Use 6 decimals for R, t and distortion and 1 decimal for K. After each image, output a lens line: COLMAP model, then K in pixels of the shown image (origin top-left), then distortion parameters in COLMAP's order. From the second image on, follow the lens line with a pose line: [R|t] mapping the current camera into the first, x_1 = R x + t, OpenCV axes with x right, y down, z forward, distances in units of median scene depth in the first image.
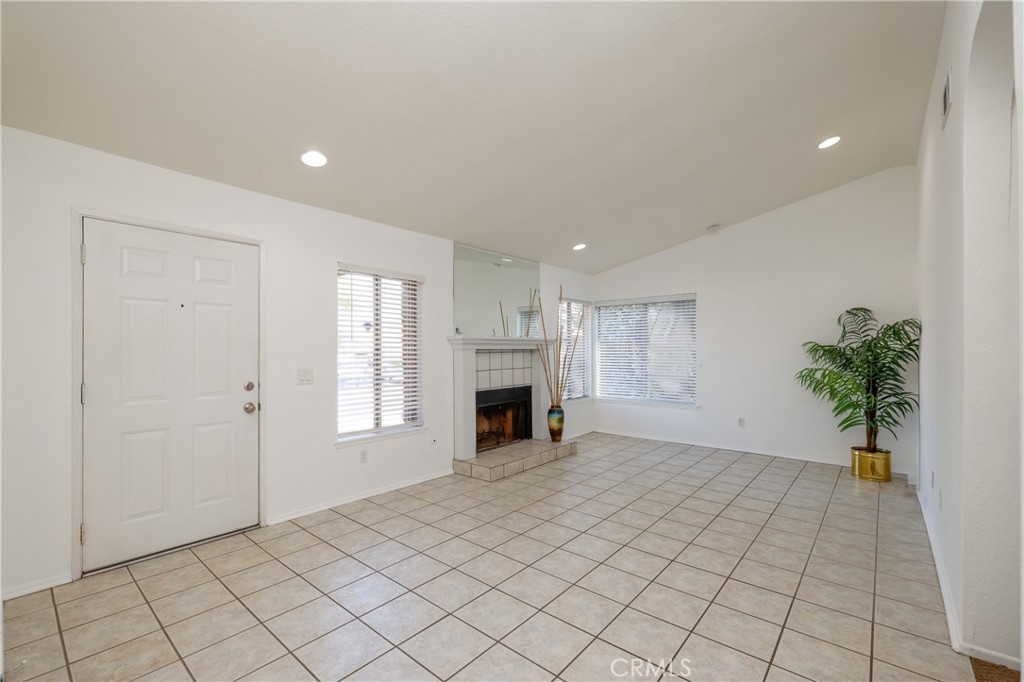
lens RADIAL K [[440.5, 0, 484.5], [0, 440.5, 341.6], [0, 0, 1]] dist [0.001472, 0.000076]
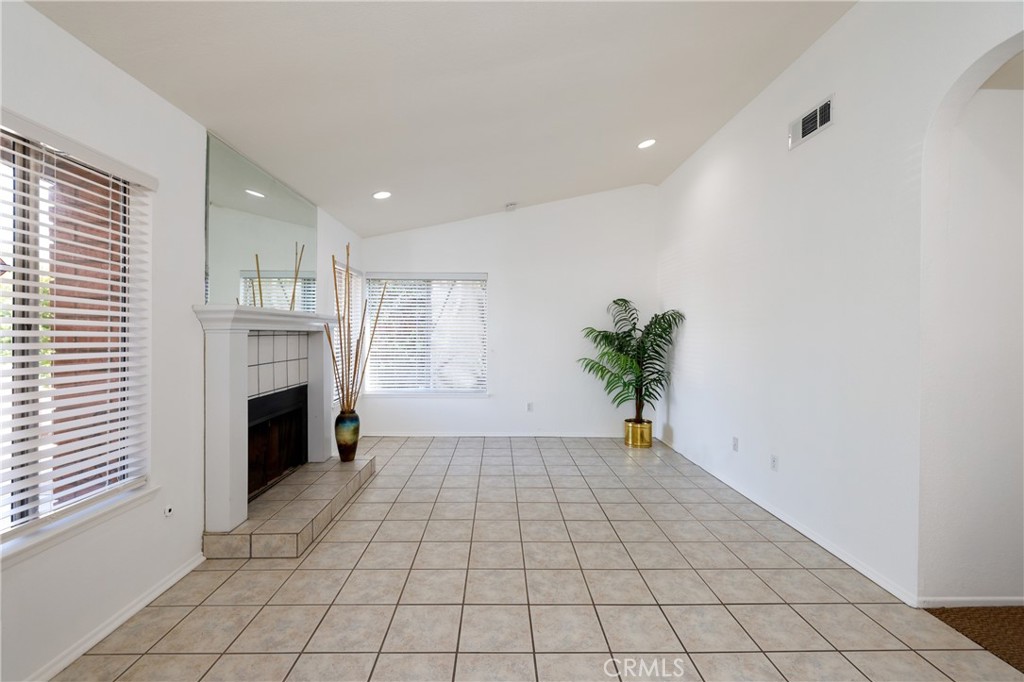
lens RADIAL K [[449.5, 0, 499.8], [0, 449.5, 329.3], [0, 0, 1]] dist [0.001106, -0.000208]
pose [[0.727126, 0.014829, 0.686344, -0.197936], [-0.020947, 0.999780, 0.000591, 0.010391], [-0.686185, -0.014807, 0.727277, 0.376088]]
